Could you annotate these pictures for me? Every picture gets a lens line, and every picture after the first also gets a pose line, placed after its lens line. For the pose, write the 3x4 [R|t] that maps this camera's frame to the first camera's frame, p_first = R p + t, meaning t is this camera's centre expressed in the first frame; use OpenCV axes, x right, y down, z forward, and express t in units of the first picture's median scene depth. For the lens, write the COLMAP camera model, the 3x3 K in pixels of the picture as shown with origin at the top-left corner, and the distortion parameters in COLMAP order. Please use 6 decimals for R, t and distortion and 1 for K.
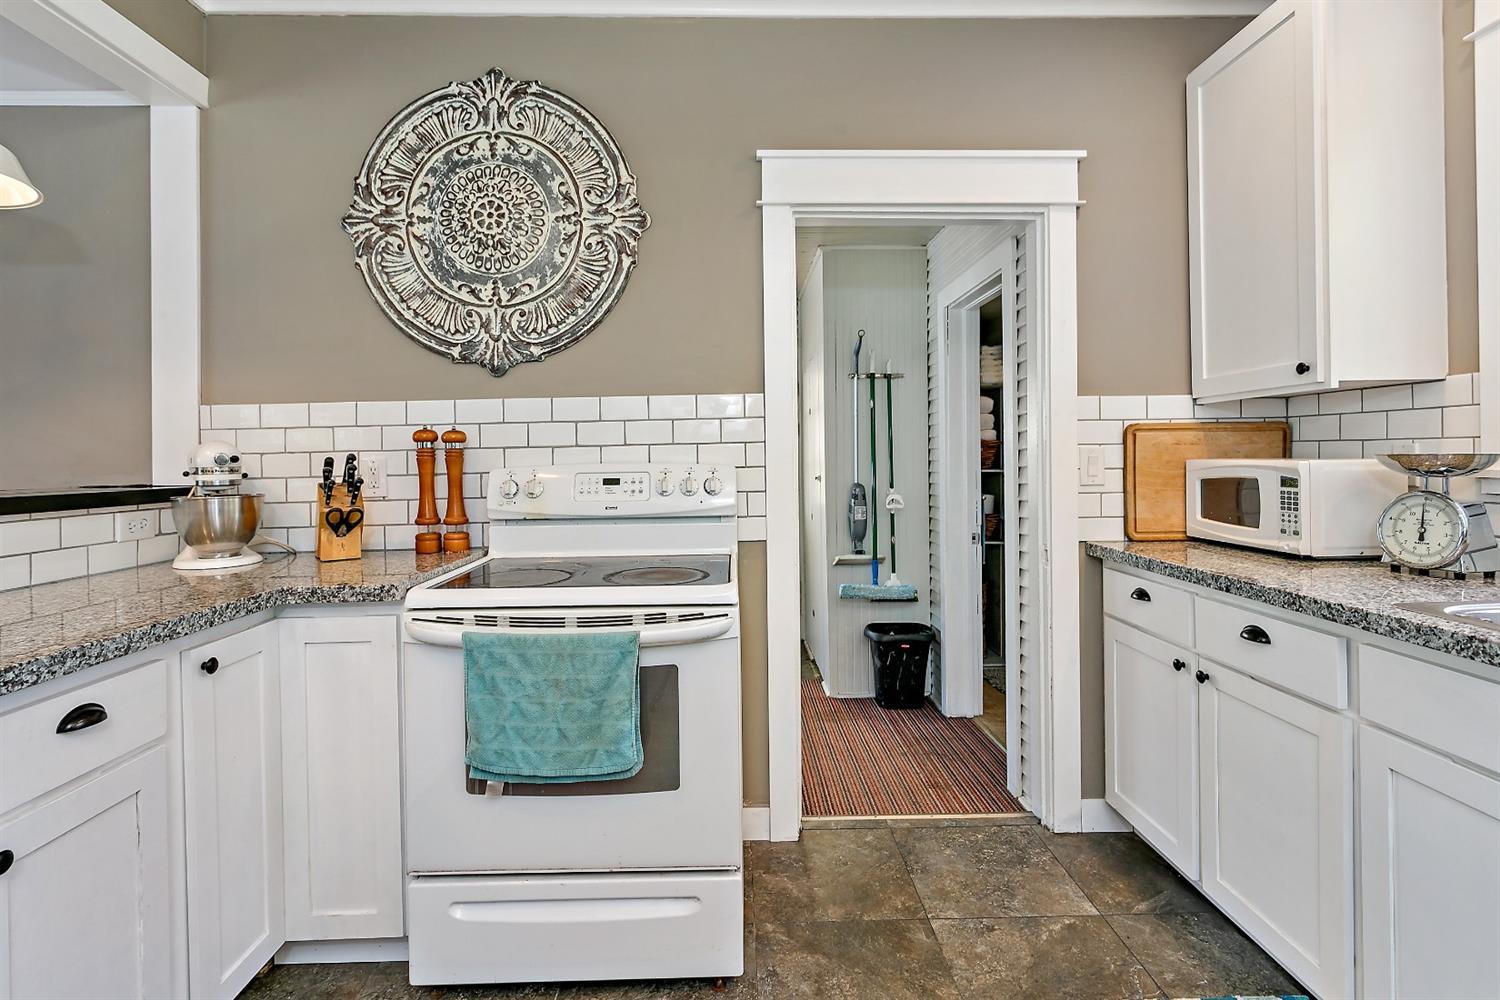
lens RADIAL K [[716.2, 0, 736.9], [0, 716.2, 460.5], [0, 0, 1]] dist [0.001854, 0.000962]
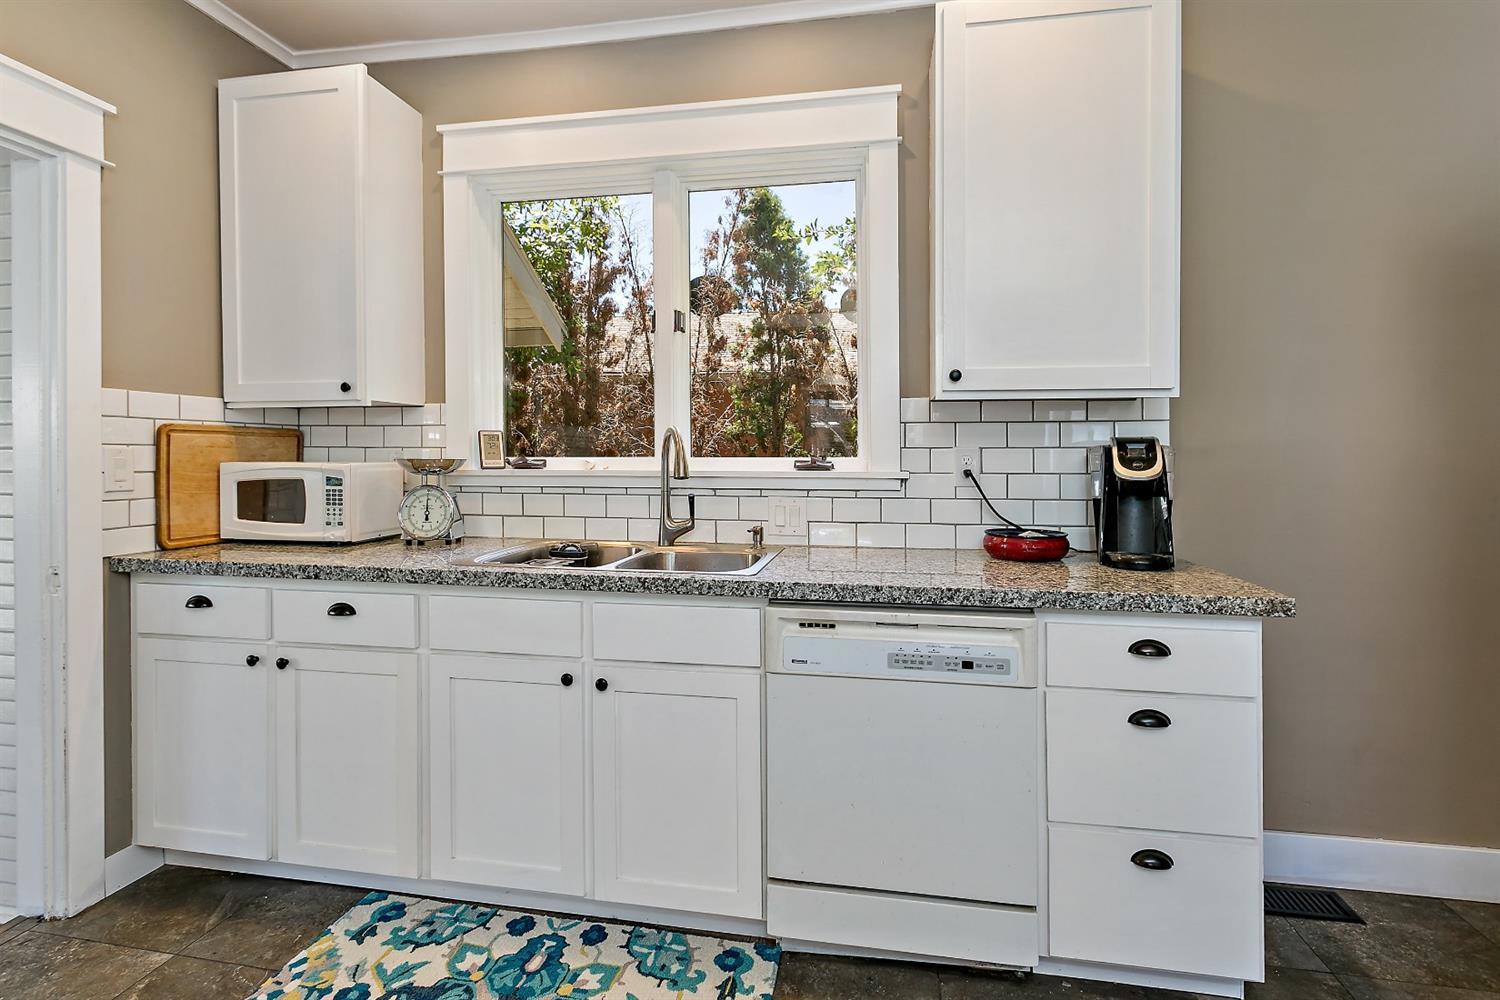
lens RADIAL K [[716.2, 0, 745.9], [0, 716.2, 464.0], [0, 0, 1]] dist [0.001854, 0.000962]
pose [[0.200726, 0.000154, 0.979647, -0.212256], [0.001946, 0.999998, -0.000556, 0.002811], [-0.979646, 0.002018, 0.200725, 0.078577]]
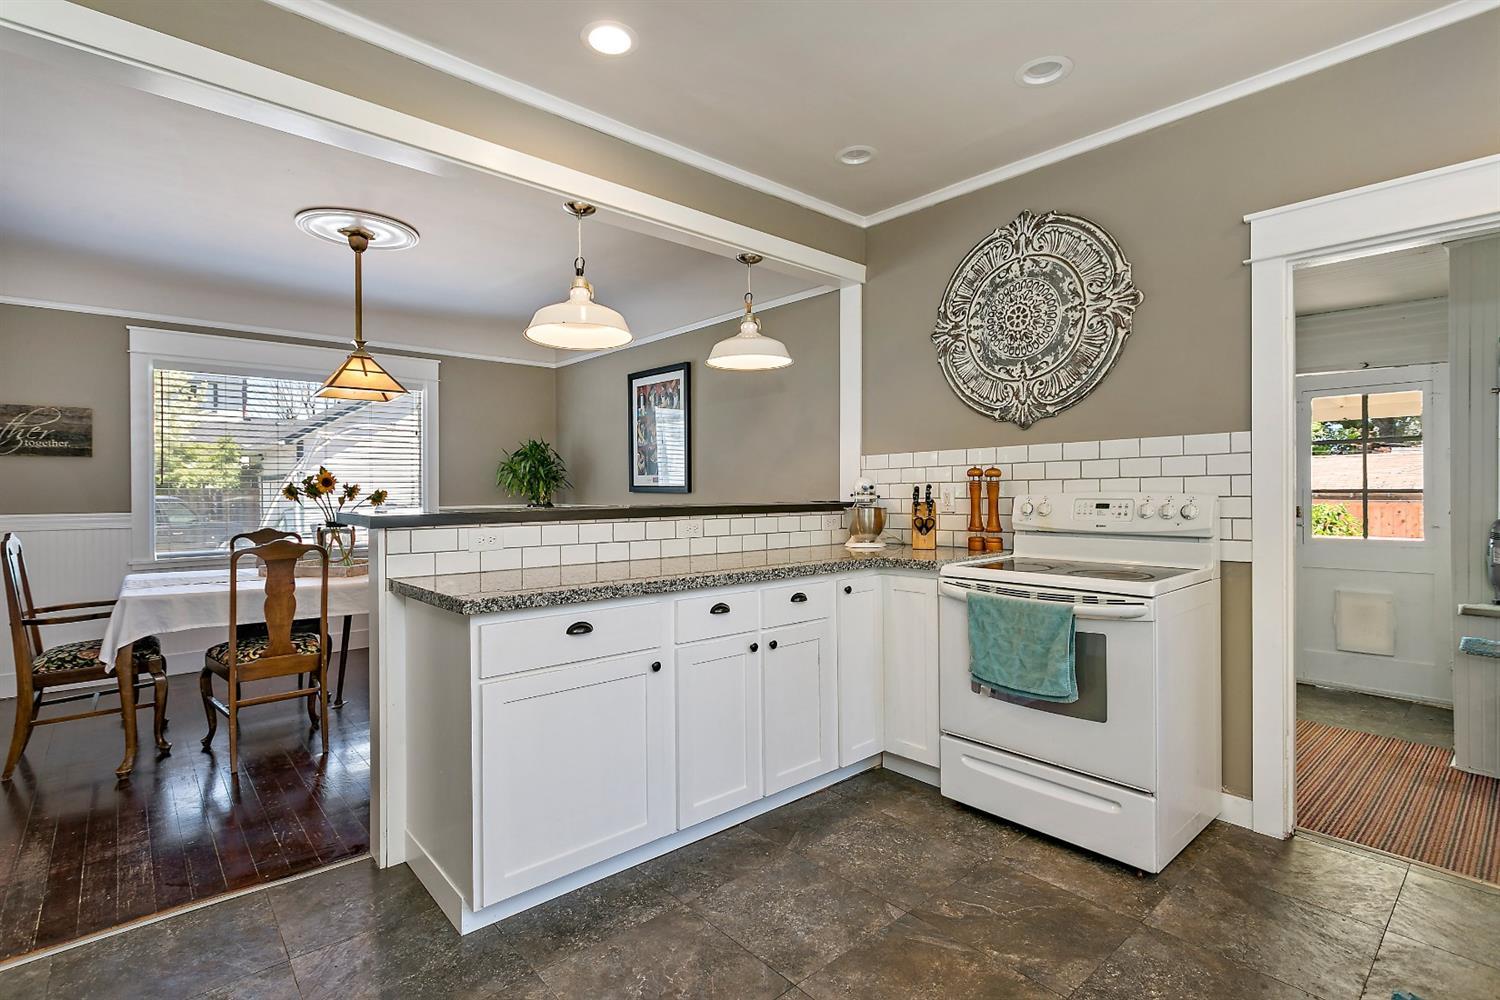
lens RADIAL K [[716.2, 0, 733.7], [0, 716.2, 490.5], [0, 0, 1]] dist [0.001854, 0.000962]
pose [[0.637472, 0.009157, -0.770419, 0.392656], [-0.005368, 0.999958, 0.007444, -0.004519], [0.770455, -0.000610, 0.637494, -0.342461]]
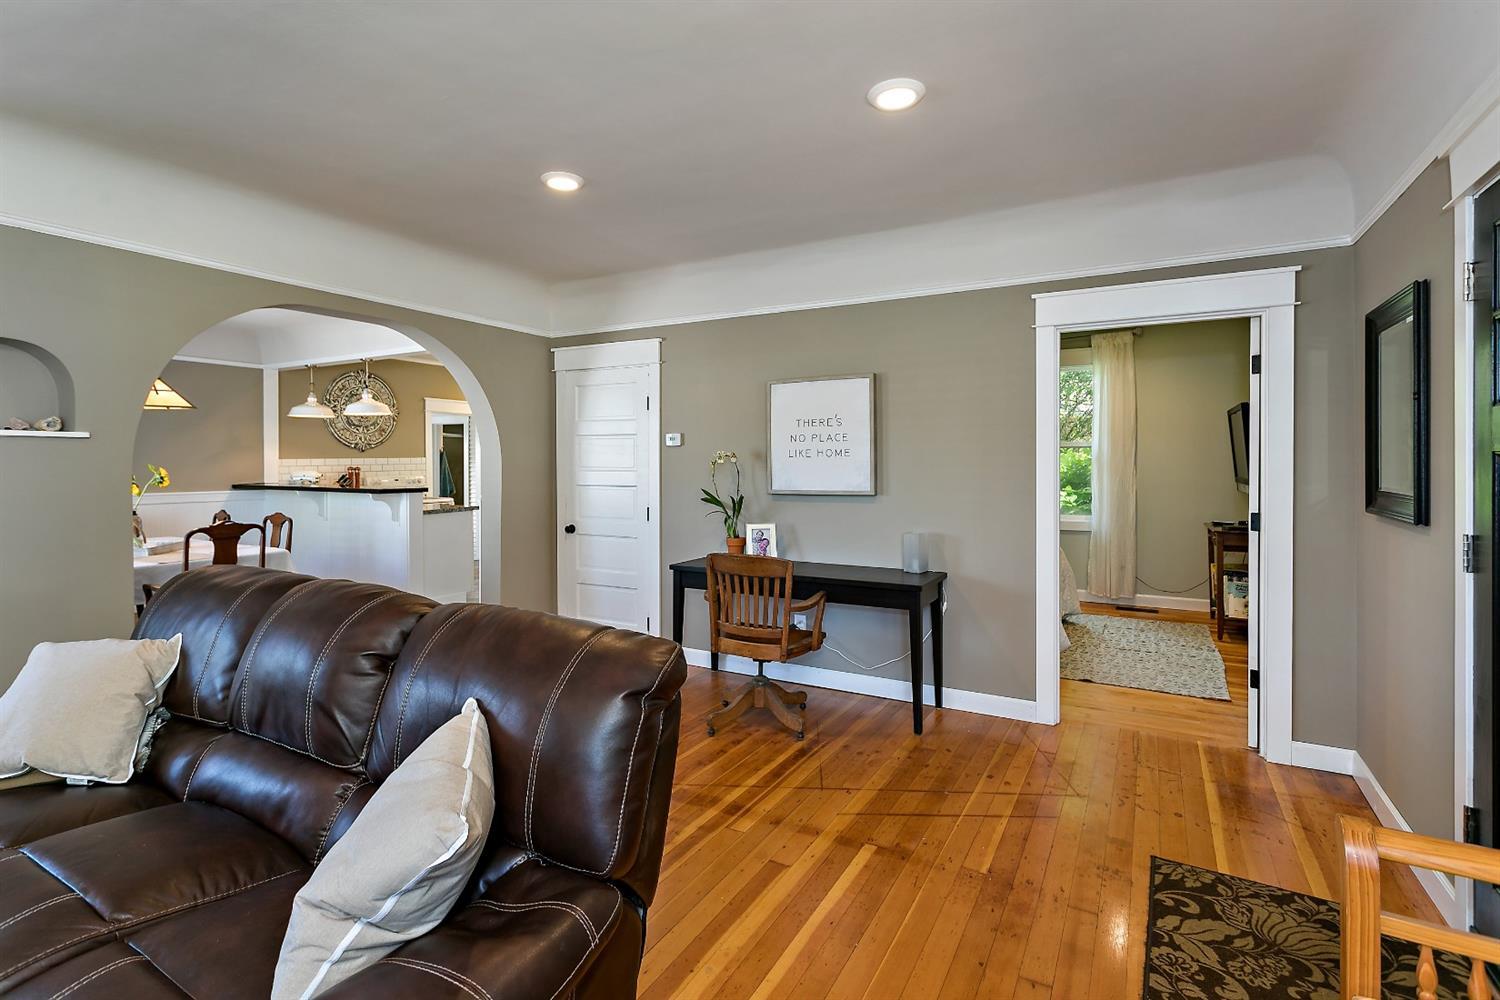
lens RADIAL K [[716.2, 0, 747.8], [0, 716.2, 468.8], [0, 0, 1]] dist [0.001854, 0.000962]
pose [[0.501020, -0.003205, 0.865430, -2.599312], [0.003673, 0.999992, 0.001577, -0.029716], [-0.865428, 0.002388, 0.501028, -2.652926]]
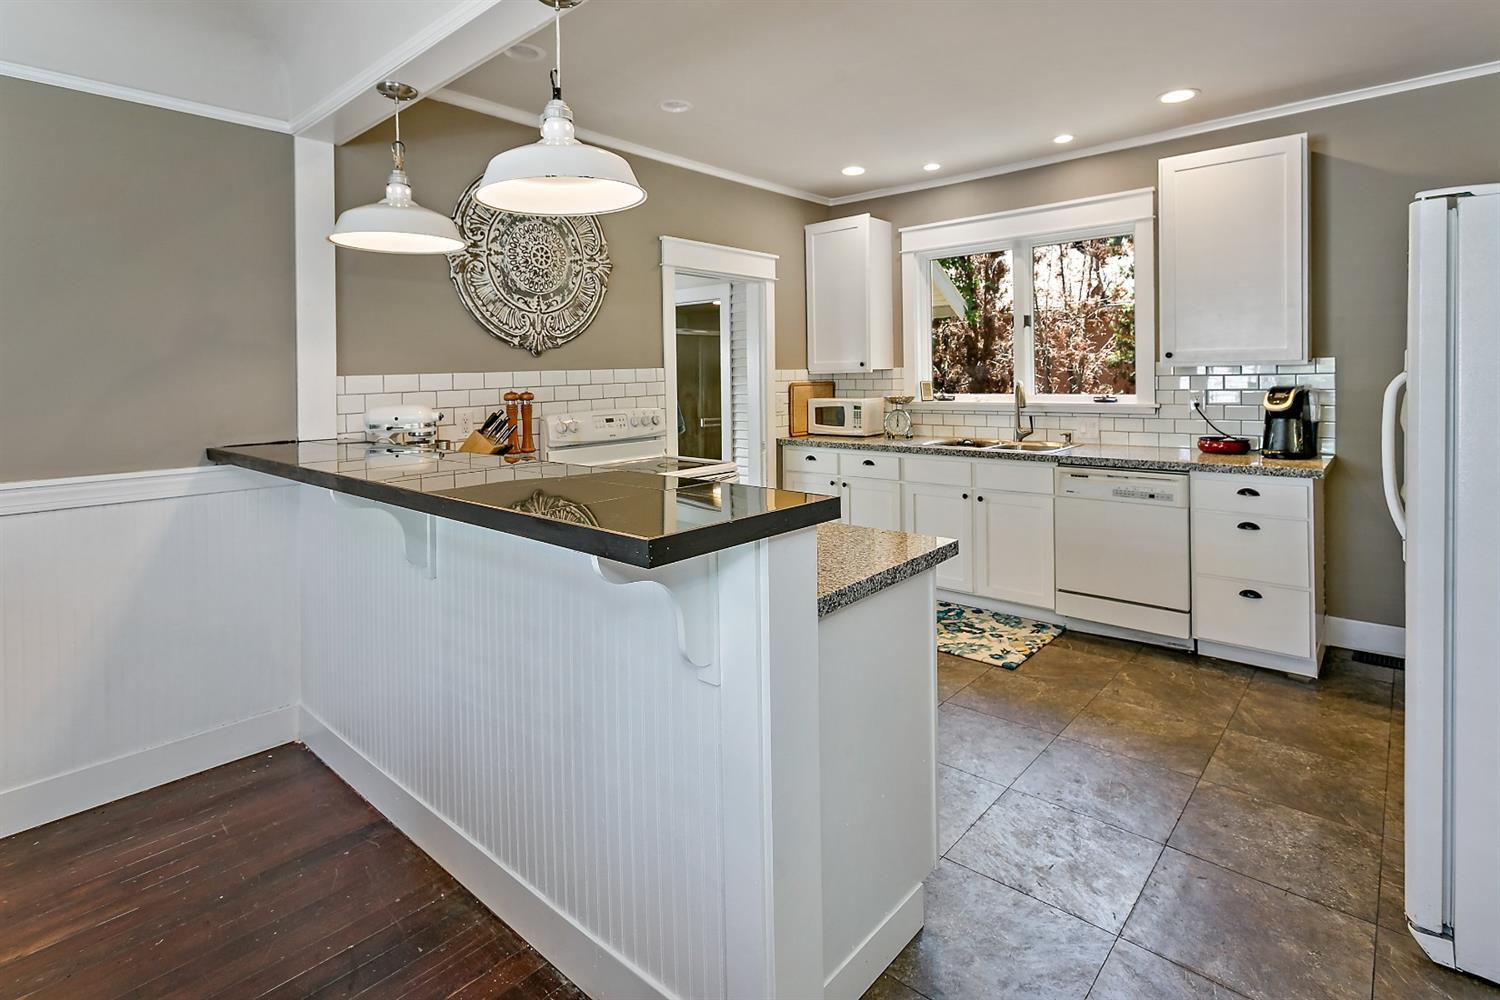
lens RADIAL K [[746.0, 0, 729.3], [0, 746.0, 399.7], [0, 0, 1]] dist [-0.009932, 0.001226]
pose [[0.692051, -0.026282, 0.721370, -1.239001], [0.015767, 0.999649, 0.021295, -0.052590], [-0.721676, -0.003363, 0.692223, -0.439510]]
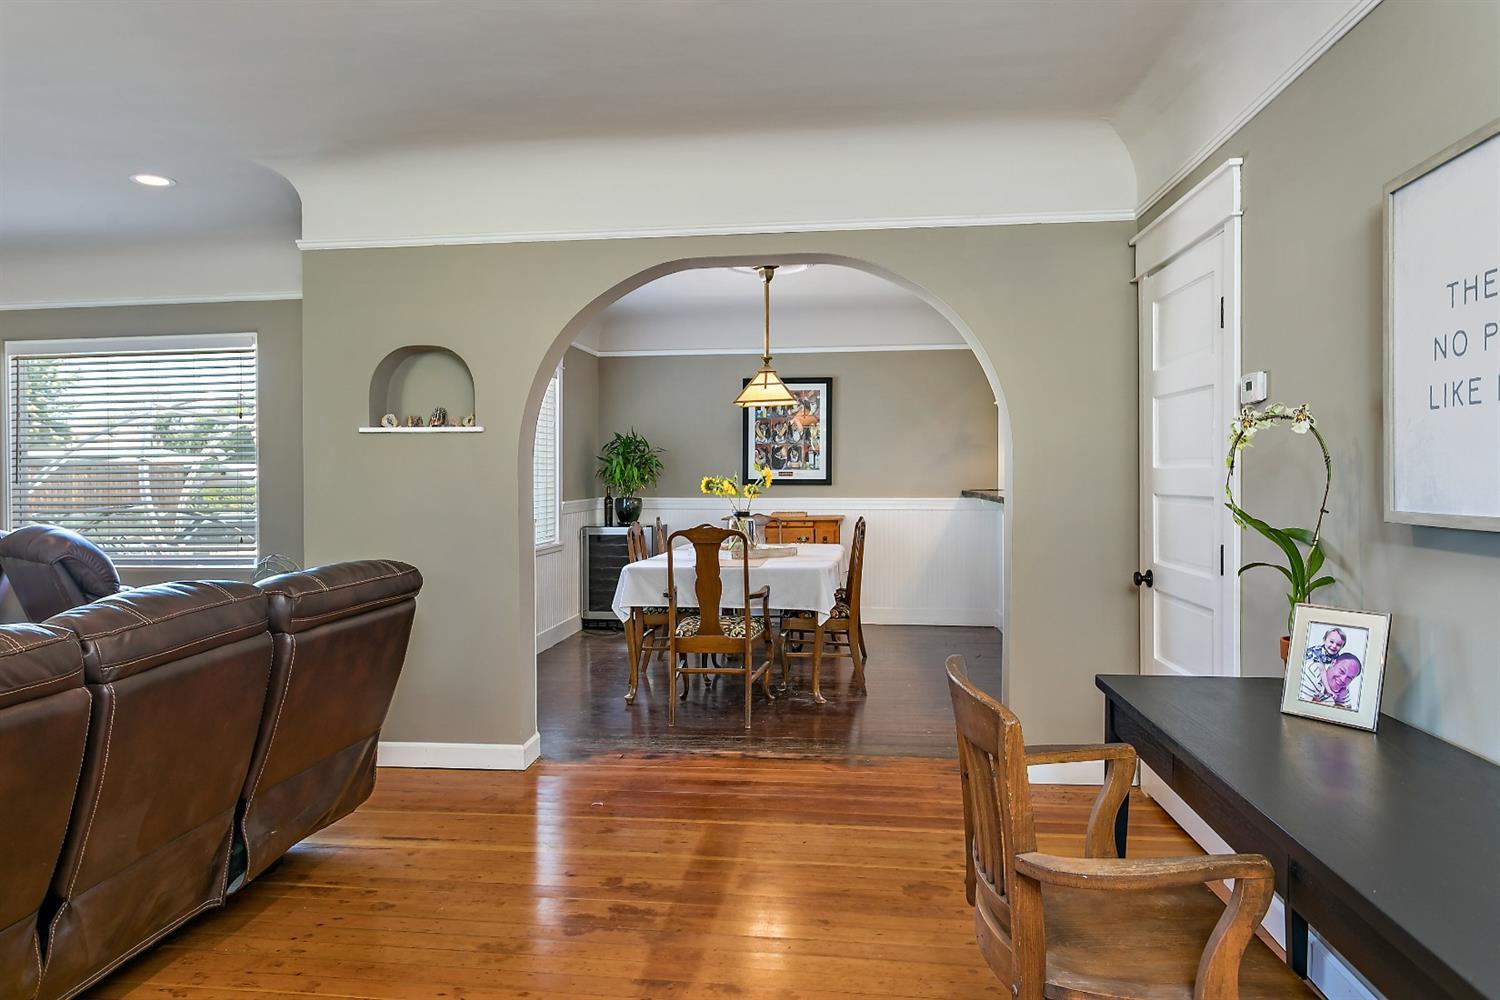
lens RADIAL K [[935.2, 0, 727.6], [0, 935.2, 463.1], [0, 0, 1]] dist [0.024246, -0.000286]
pose [[0.987588, 0.000496, -0.157066, -1.279278], [-0.003520, 0.999814, -0.018976, 0.007004], [0.157027, 0.019293, 0.987406, -2.663716]]
